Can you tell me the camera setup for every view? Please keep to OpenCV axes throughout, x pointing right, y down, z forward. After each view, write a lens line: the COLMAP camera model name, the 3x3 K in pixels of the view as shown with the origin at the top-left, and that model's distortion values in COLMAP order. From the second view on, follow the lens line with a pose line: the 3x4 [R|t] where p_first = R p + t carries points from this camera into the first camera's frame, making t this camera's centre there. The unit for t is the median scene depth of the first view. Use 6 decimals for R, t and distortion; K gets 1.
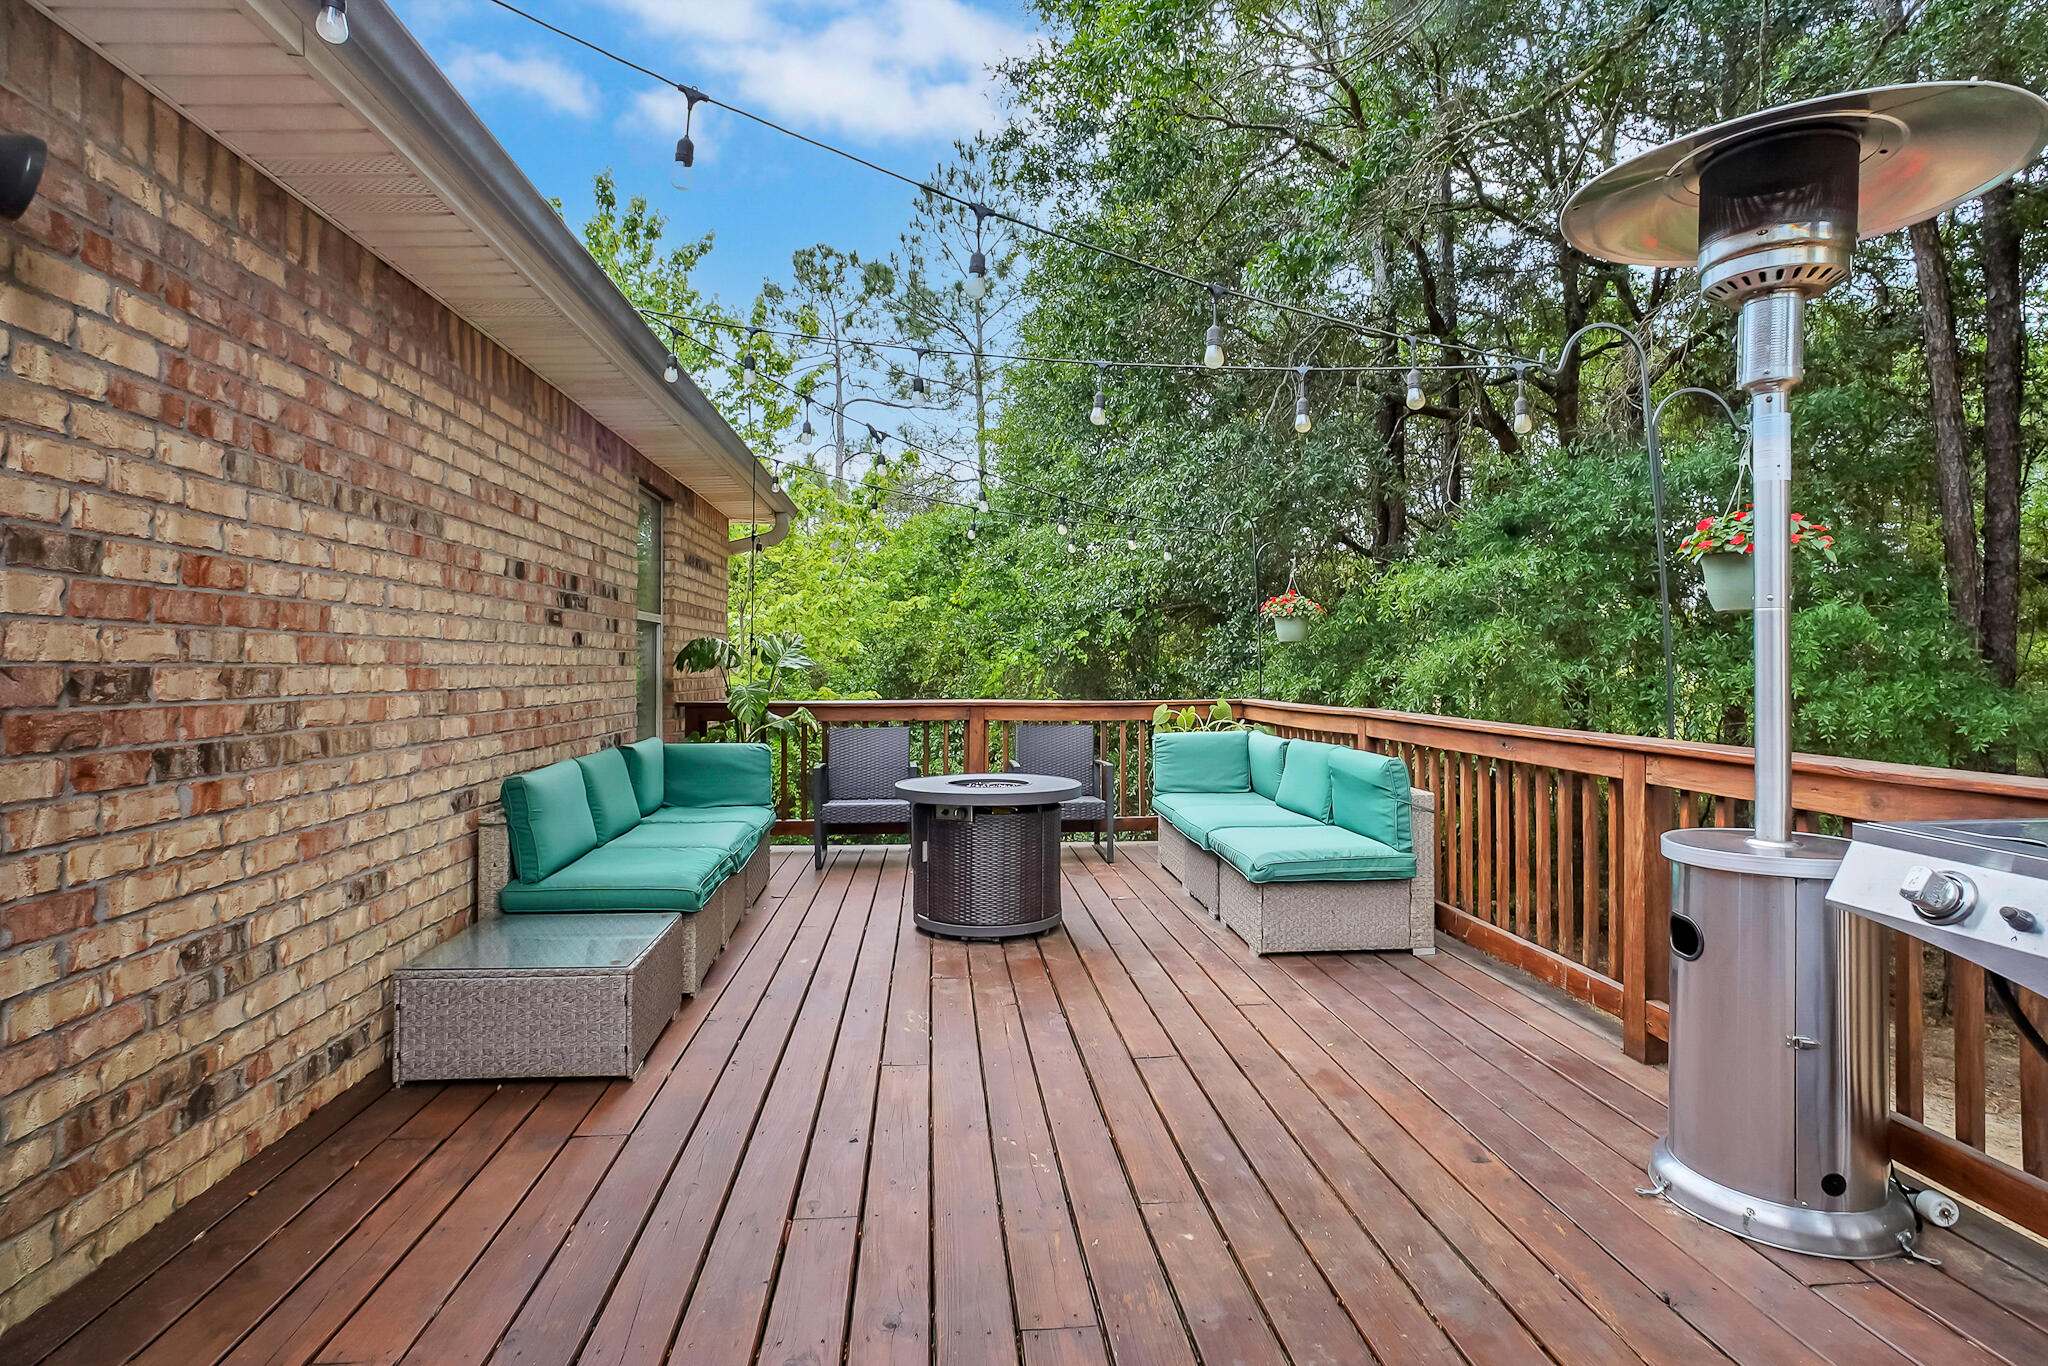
lens RADIAL K [[1086.4, 0, 962.0], [0, 1086.4, 665.1], [0, 0, 1]] dist [0.006293, 0.004530]
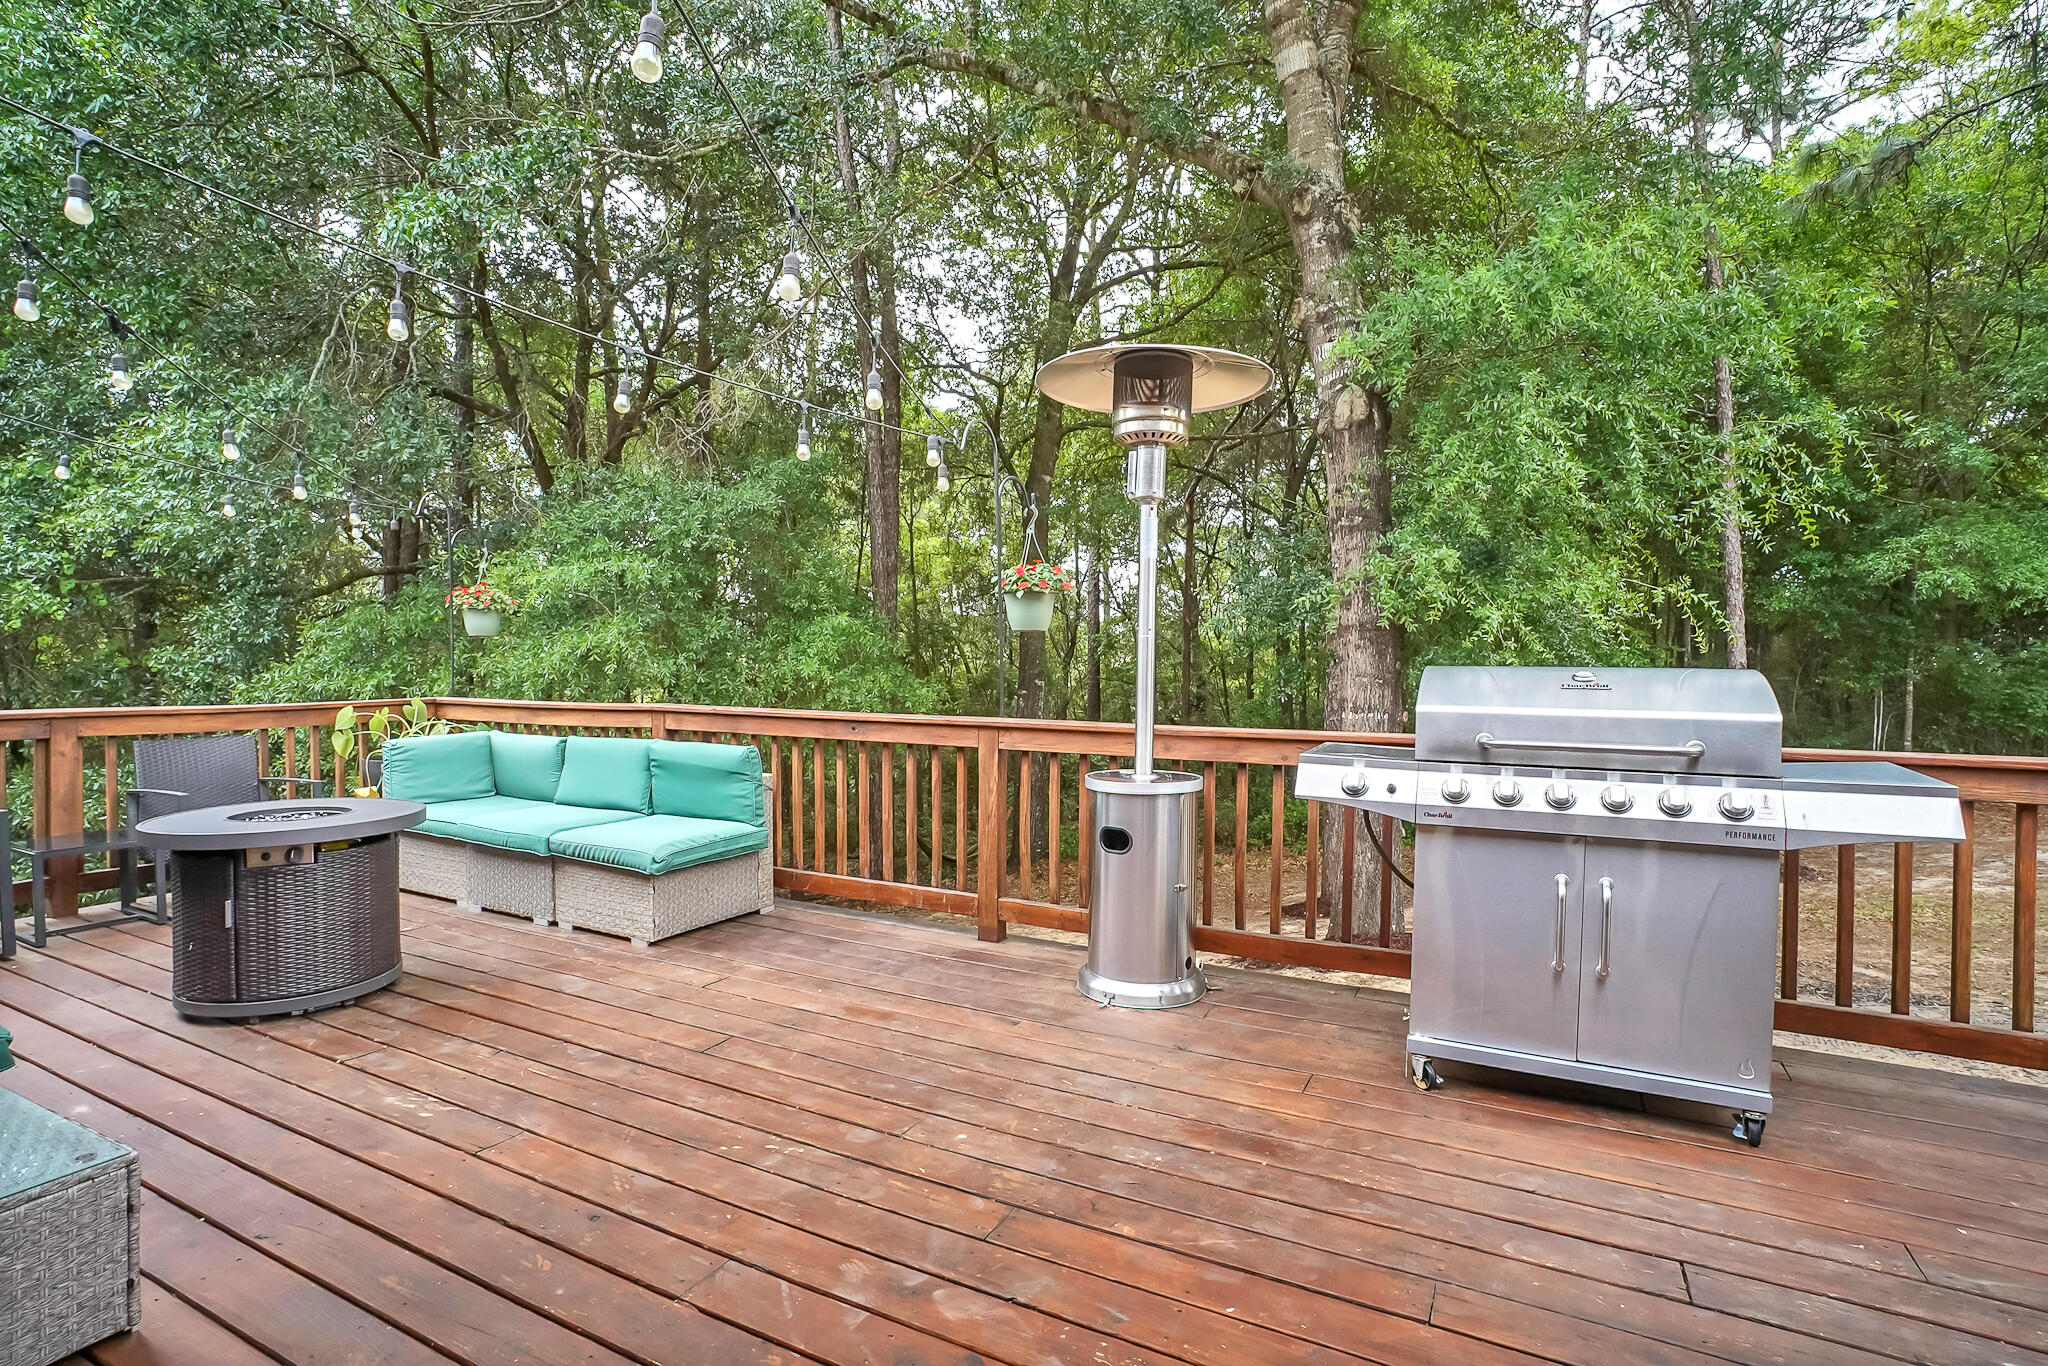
lens RADIAL K [[1086.4, 0, 1023.6], [0, 1086.4, 683.7], [0, 0, 1]] dist [0.006293, 0.004530]
pose [[0.525188, -0.016363, 0.850829, -0.730959], [-0.006896, 0.999700, 0.023483, -0.014024], [-0.850959, -0.018200, 0.524917, 0.280579]]
